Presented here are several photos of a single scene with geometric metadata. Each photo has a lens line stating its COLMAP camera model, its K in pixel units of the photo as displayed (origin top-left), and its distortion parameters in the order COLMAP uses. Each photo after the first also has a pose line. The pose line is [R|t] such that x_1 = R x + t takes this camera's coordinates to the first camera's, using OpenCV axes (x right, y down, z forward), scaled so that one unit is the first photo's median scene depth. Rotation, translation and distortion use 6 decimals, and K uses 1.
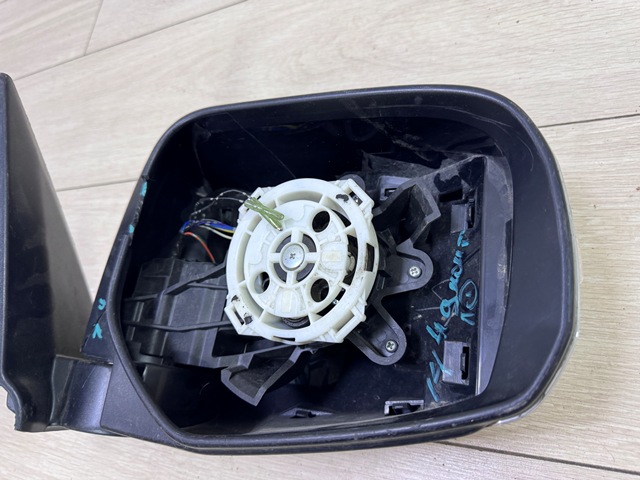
lens RADIAL K [[479.3, 0, 319.7], [0, 479.3, 238.4], [0, 0, 1]] dist [-0.018114, -0.013119]
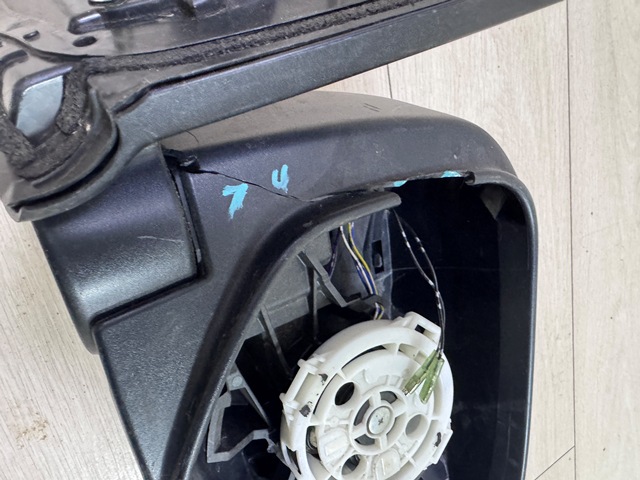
lens RADIAL K [[450.6, 0, 280.0], [0, 450.6, 234.4], [0, 0, 1]] dist [-0.000015, -0.011907]
pose [[0.058387, 0.714087, 0.697617, -0.765735], [-0.968825, 0.209071, -0.132921, 0.219588], [-0.240769, -0.668108, 0.704033, 0.611396]]
